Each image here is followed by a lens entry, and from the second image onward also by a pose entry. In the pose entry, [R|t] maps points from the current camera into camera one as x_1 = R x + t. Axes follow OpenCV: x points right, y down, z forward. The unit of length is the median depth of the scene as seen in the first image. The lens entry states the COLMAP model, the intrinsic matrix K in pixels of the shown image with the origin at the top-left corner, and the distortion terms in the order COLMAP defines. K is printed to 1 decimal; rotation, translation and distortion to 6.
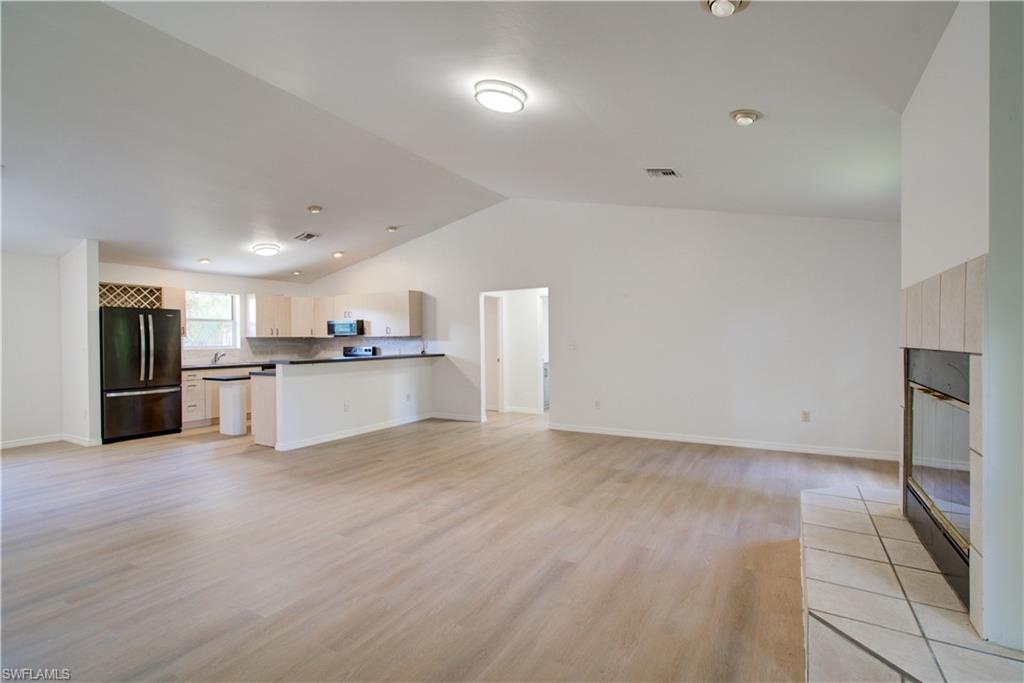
lens RADIAL K [[476.8, 0, 510.9], [0, 476.8, 343.0], [0, 0, 1]] dist [-0.000980, -0.000762]
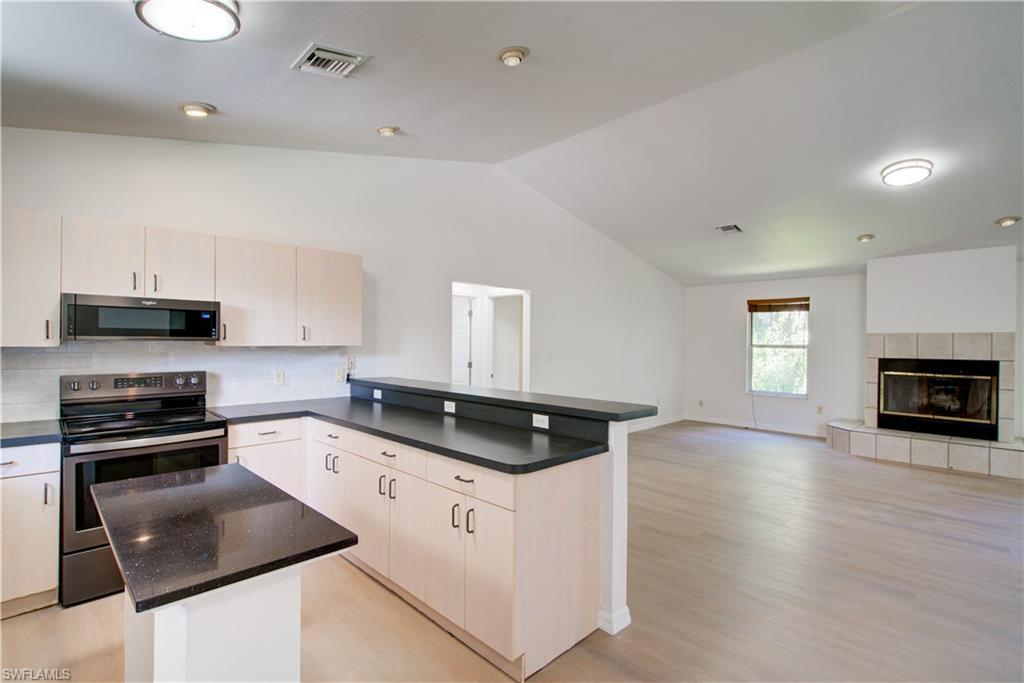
lens RADIAL K [[476.8, 0, 510.9], [0, 476.8, 343.0], [0, 0, 1]] dist [-0.000980, -0.000762]
pose [[0.266866, 0.009149, 0.963690, -0.825683], [-0.001955, 0.999958, -0.008952, -0.017025], [-0.963732, 0.000505, 0.266872, 0.890338]]
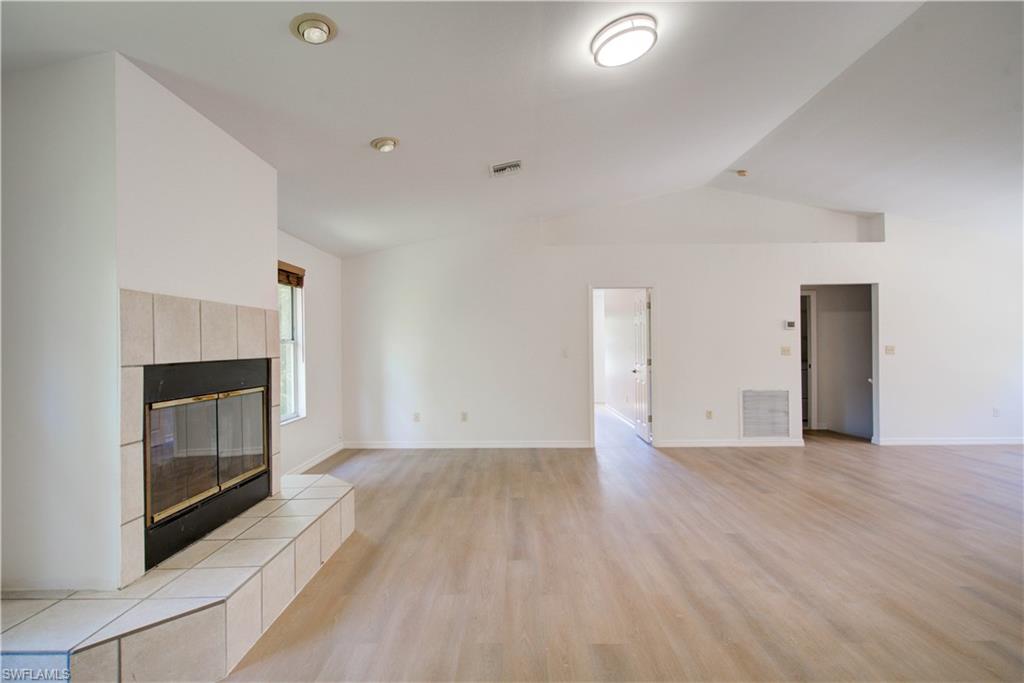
lens RADIAL K [[479.3, 0, 511.2], [0, 479.3, 342.7], [0, 0, 1]] dist [-0.001199, -0.000783]
pose [[-0.865580, 0.013596, -0.500587, 0.287476], [0.011999, 0.999907, 0.006411, -0.010500], [0.500628, -0.000457, -0.865663, 0.837265]]
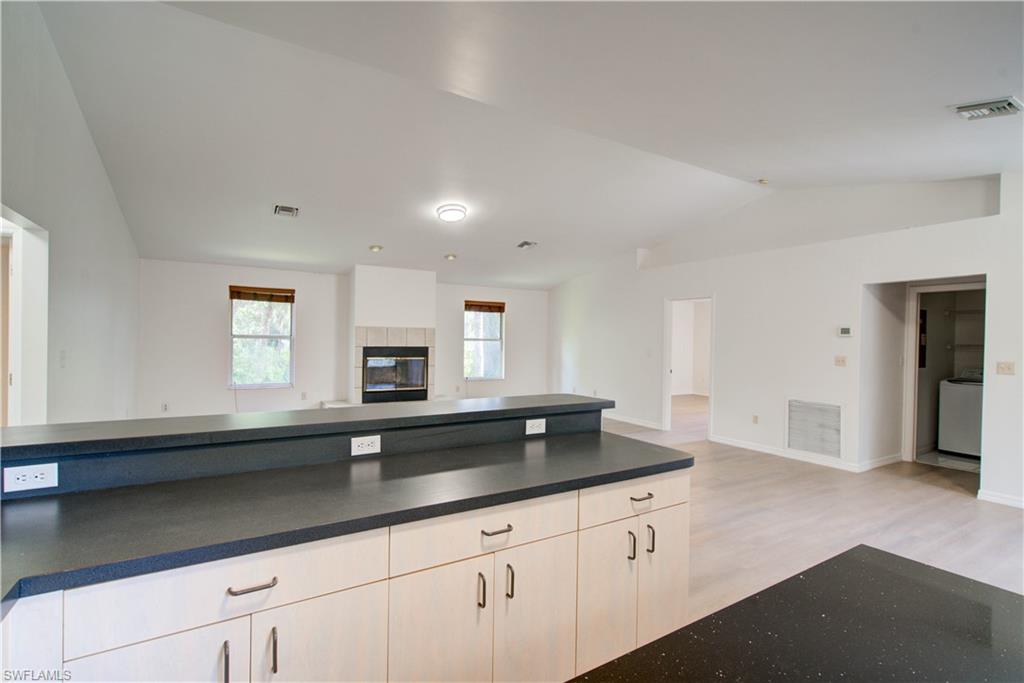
lens RADIAL K [[476.8, 0, 510.9], [0, 476.8, 343.0], [0, 0, 1]] dist [-0.000980, -0.000762]
pose [[-0.879042, -0.009147, 0.476657, -0.575472], [-0.003683, 0.999916, 0.012395, -0.021758], [-0.476731, 0.009140, -0.879002, 1.310125]]
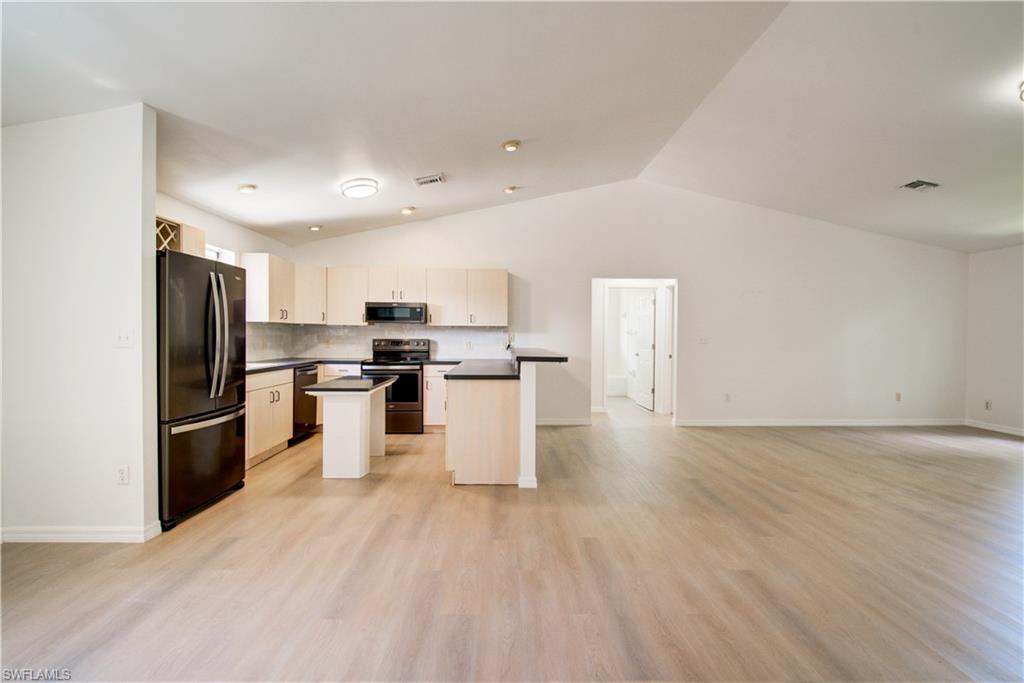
lens RADIAL K [[476.8, 0, 510.9], [0, 476.8, 343.0], [0, 0, 1]] dist [-0.000980, -0.000762]
pose [[0.853361, 0.006189, 0.521283, -0.784478], [-0.010130, 0.999938, 0.004710, 0.012503], [-0.521222, -0.009300, 0.853371, 0.389337]]
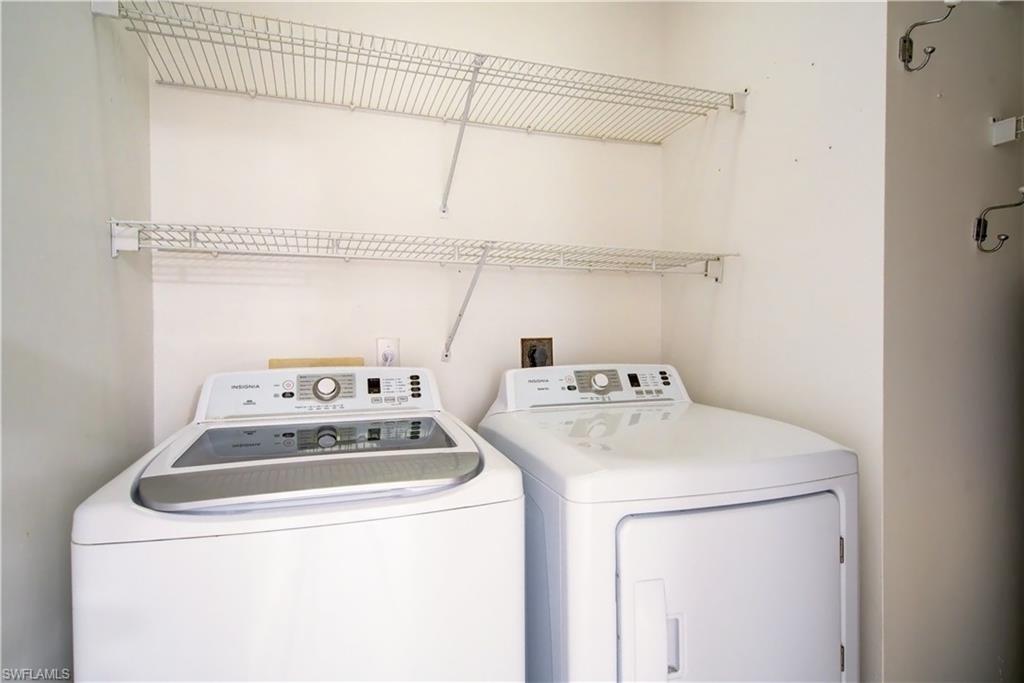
lens RADIAL K [[559.2, 0, 510.5], [0, 559.2, 338.8], [0, 0, 1]] dist [0.000083, 0.000070]
pose [[-0.650556, 0.015063, -0.759309, -0.861420], [0.004948, 0.999866, 0.015596, 0.027066], [0.759442, 0.006389, -0.650543, 0.167012]]
